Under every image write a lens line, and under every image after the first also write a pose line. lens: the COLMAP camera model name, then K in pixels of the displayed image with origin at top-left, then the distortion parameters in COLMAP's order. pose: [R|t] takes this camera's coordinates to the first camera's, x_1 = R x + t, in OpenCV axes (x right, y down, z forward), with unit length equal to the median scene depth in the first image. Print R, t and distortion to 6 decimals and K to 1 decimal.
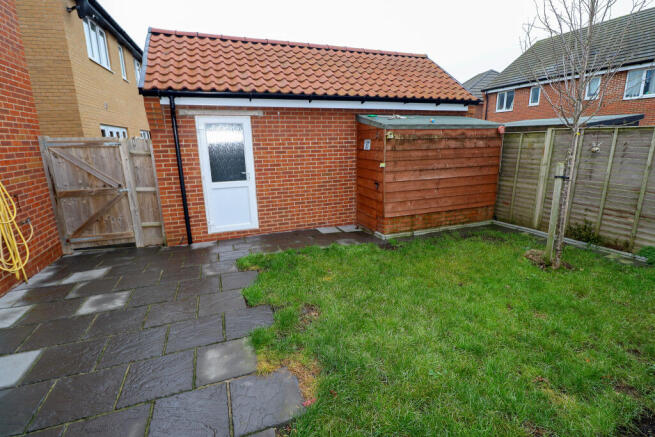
lens RADIAL K [[305.3, 0, 327.2], [0, 305.3, 214.9], [0, 0, 1]] dist [0.000271, -0.011329]
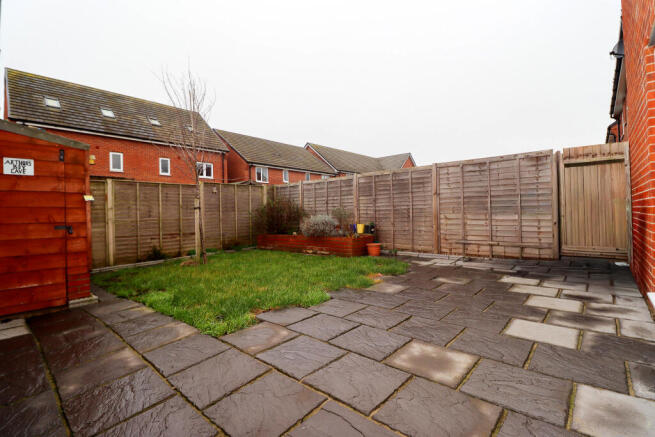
lens RADIAL K [[305.3, 0, 327.2], [0, 305.3, 214.9], [0, 0, 1]] dist [0.000271, -0.011329]
pose [[-0.452550, 0.024950, 0.891390, -0.808895], [0.239510, 0.966279, 0.094550, -0.064402], [-0.858972, 0.256285, -0.443265, 0.939574]]
